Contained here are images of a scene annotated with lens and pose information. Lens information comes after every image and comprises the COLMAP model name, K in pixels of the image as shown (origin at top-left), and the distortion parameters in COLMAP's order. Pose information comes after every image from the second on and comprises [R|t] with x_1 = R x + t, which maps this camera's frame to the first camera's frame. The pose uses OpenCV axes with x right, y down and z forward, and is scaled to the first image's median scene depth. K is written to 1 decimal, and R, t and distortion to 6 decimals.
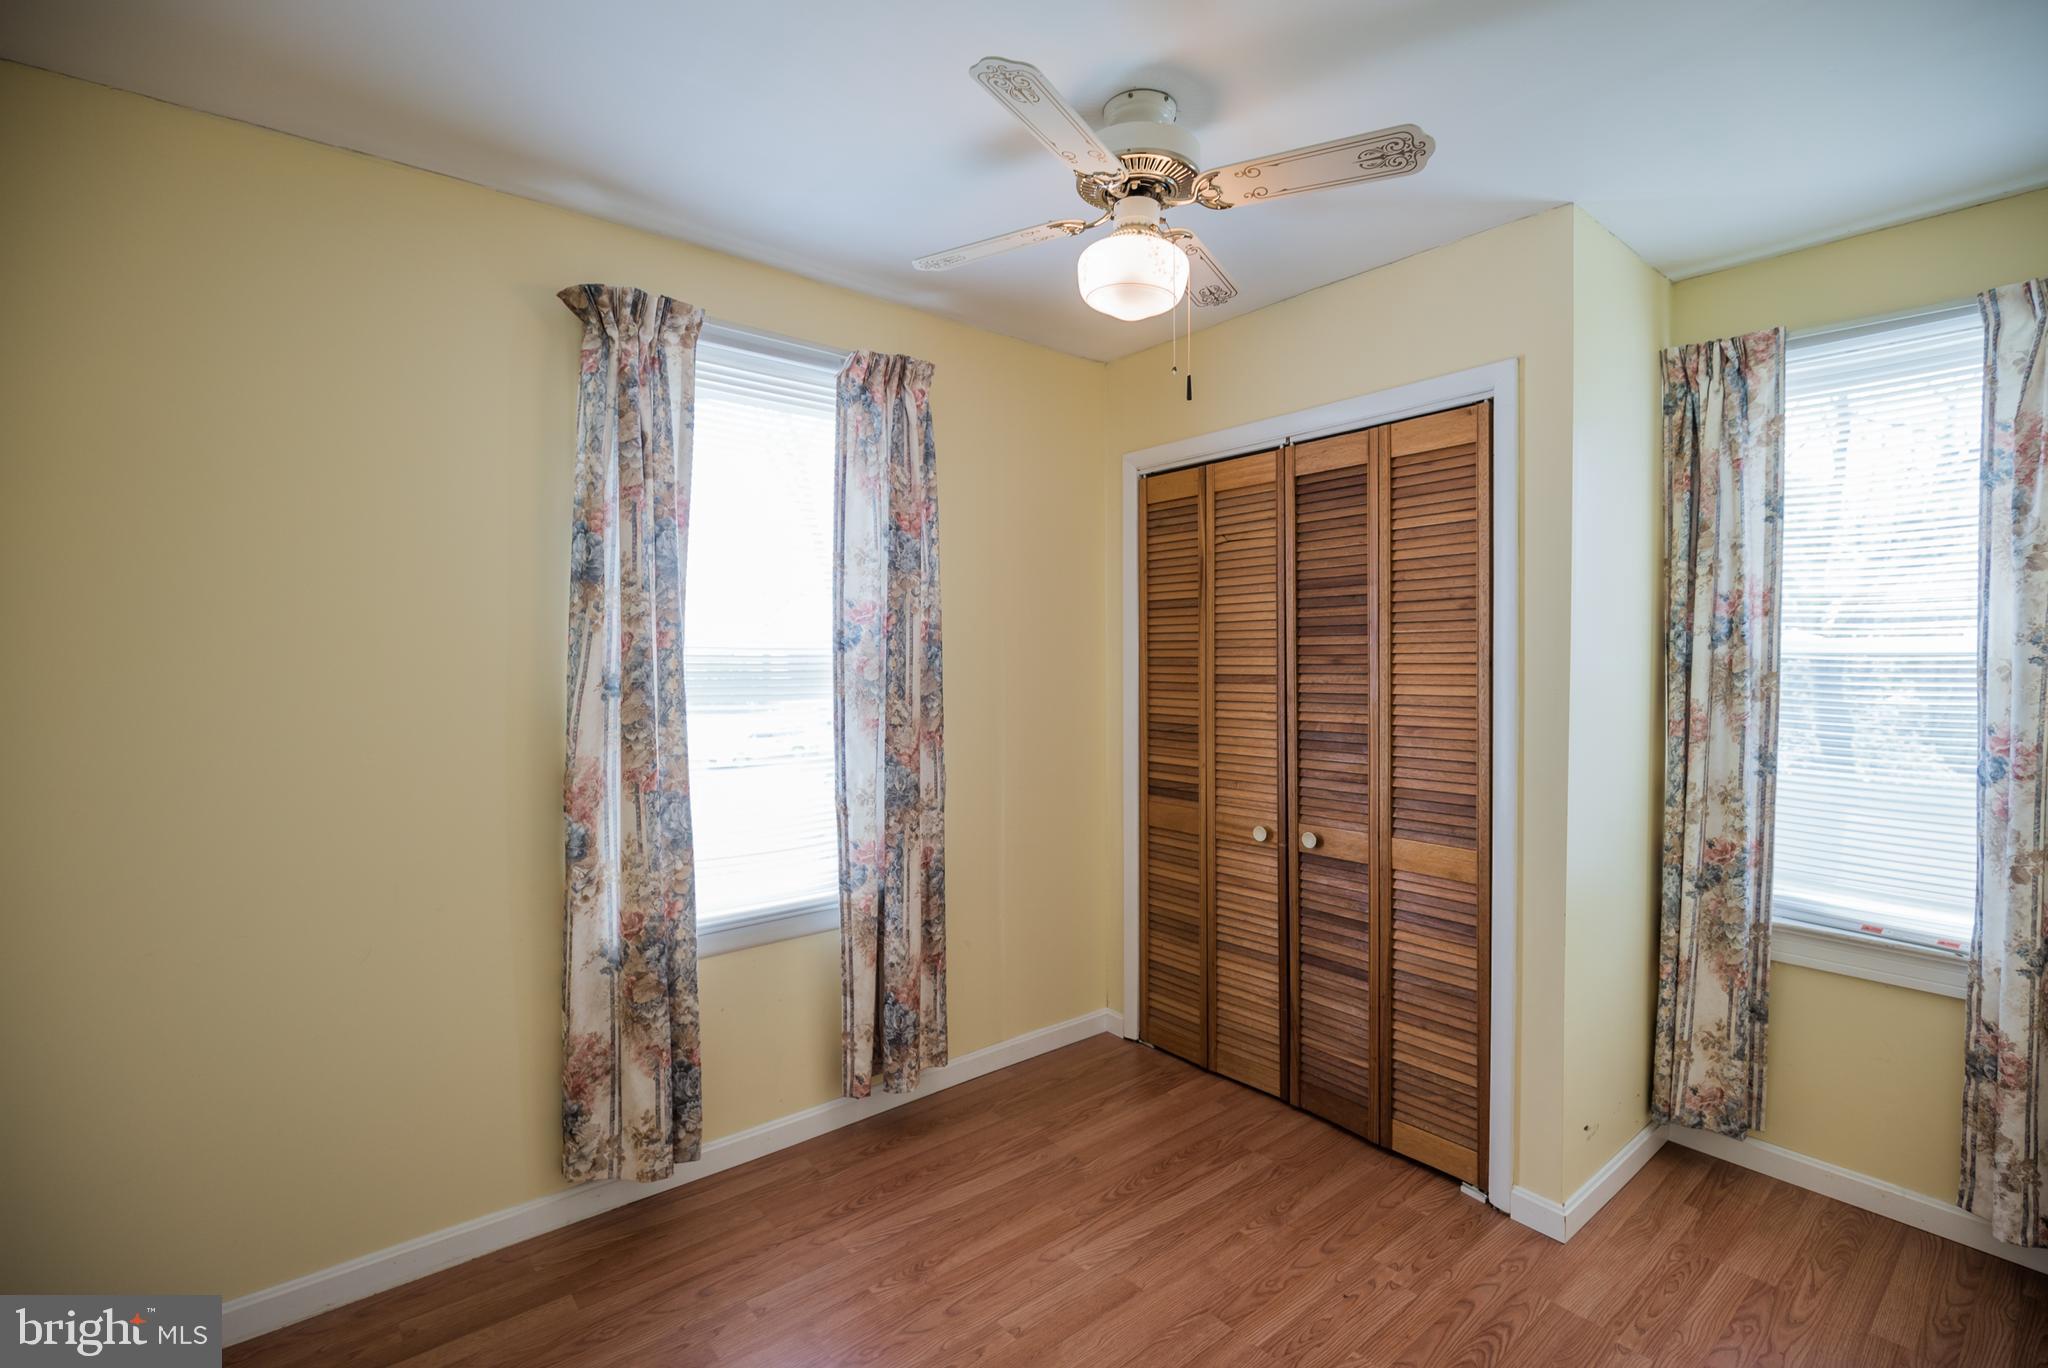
lens RADIAL K [[918.8, 0, 1020.6], [0, 918.8, 682.1], [0, 0, 1]] dist [-0.001260, -0.000666]
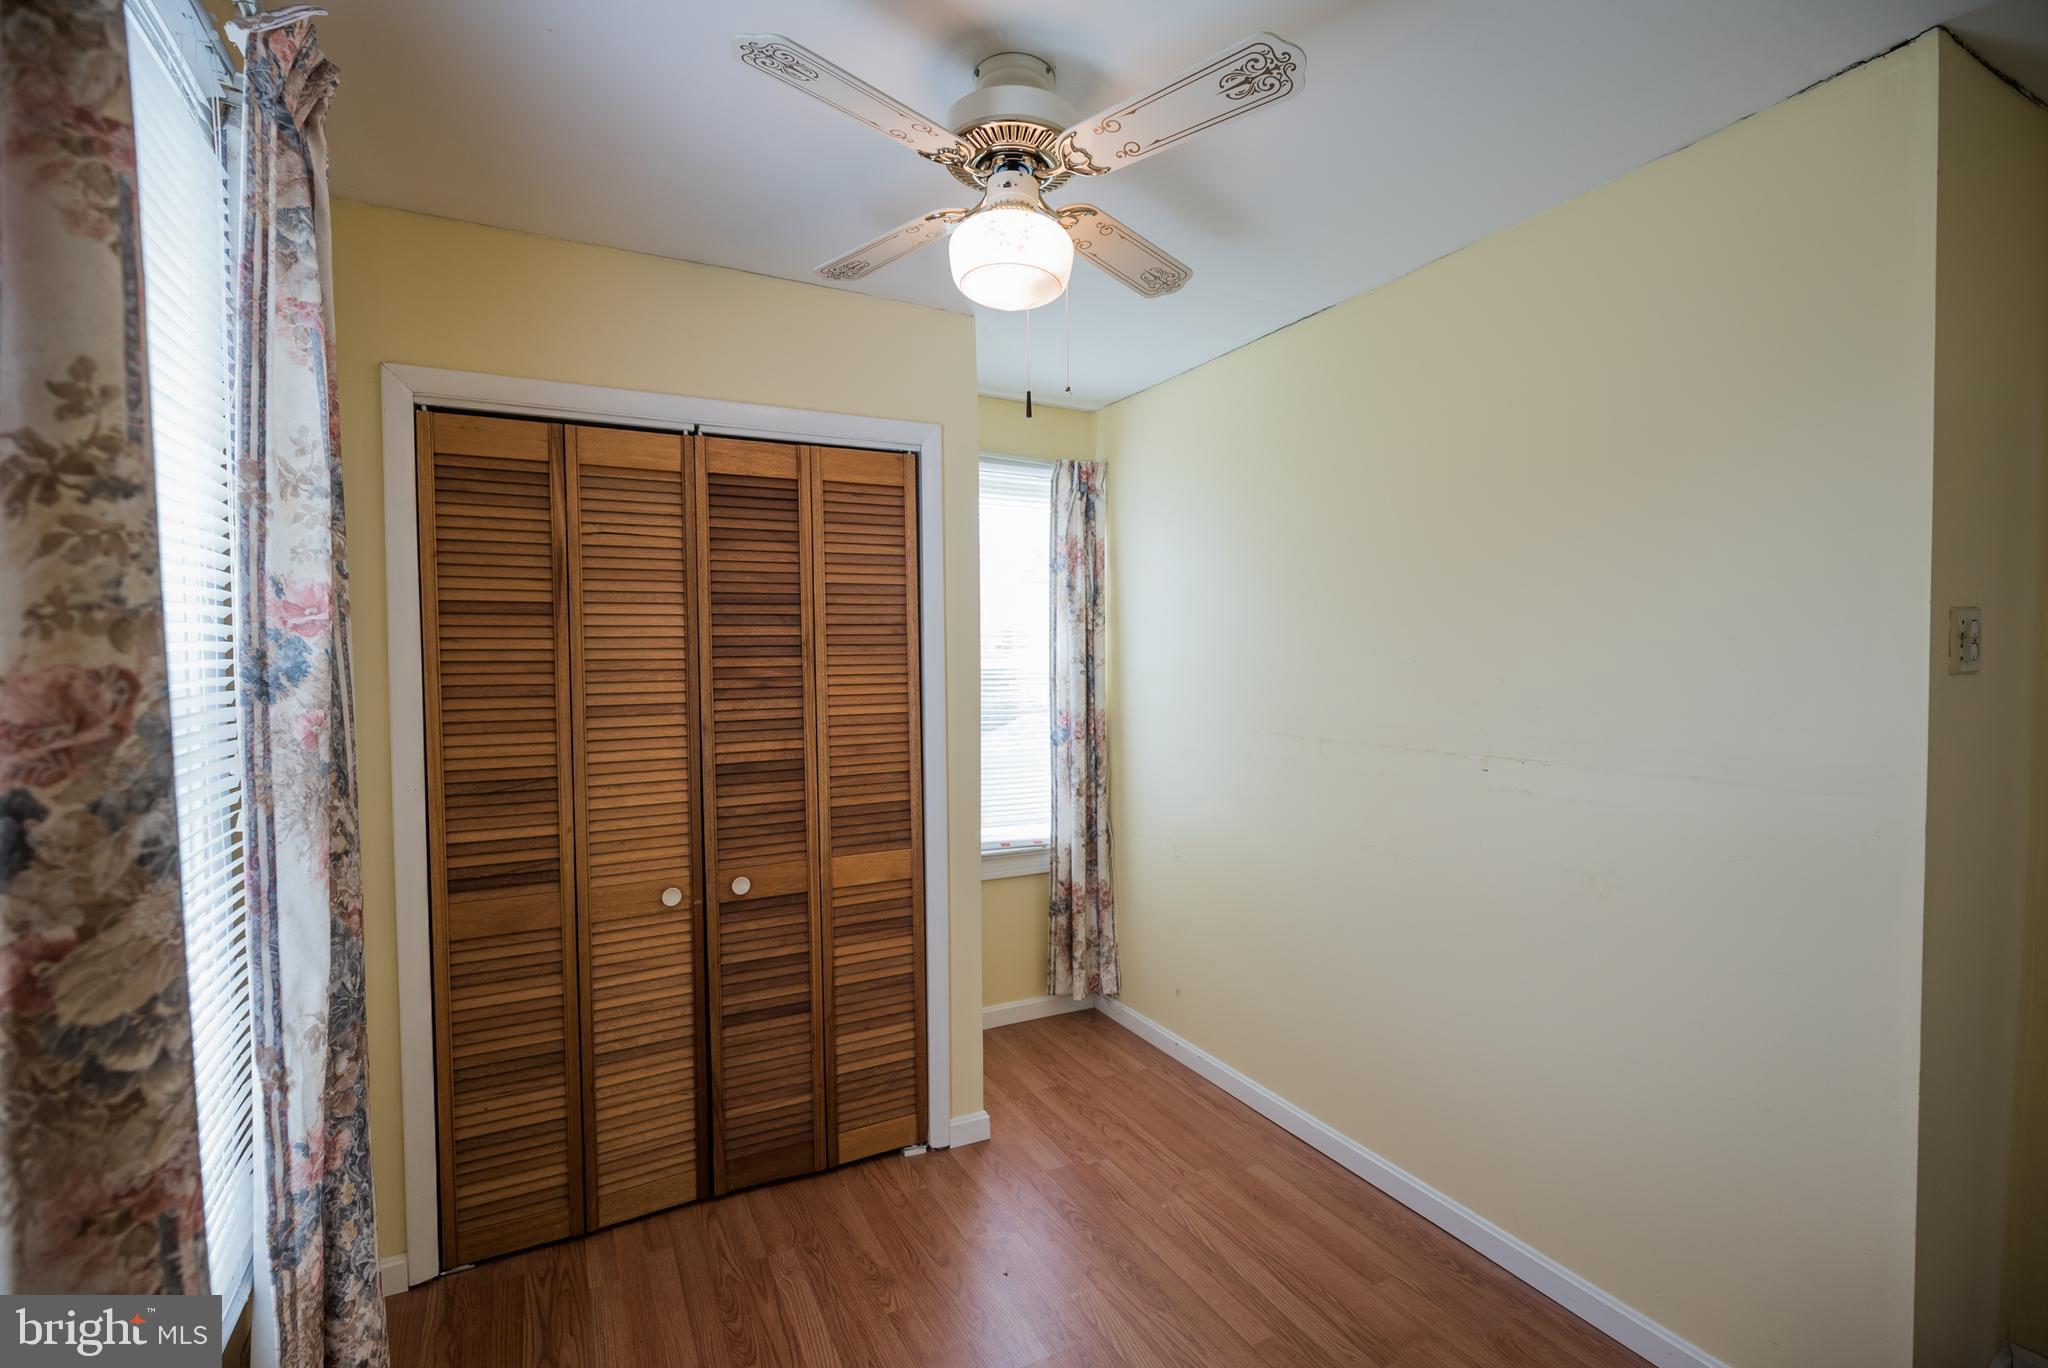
lens RADIAL K [[918.8, 0, 1020.6], [0, 918.8, 679.0], [0, 0, 1]] dist [-0.001260, -0.000666]
pose [[0.199695, -0.027149, 0.979482, -0.524585], [0.032373, 0.999253, 0.021097, -0.040358], [-0.979323, 0.027496, 0.200425, 0.575867]]
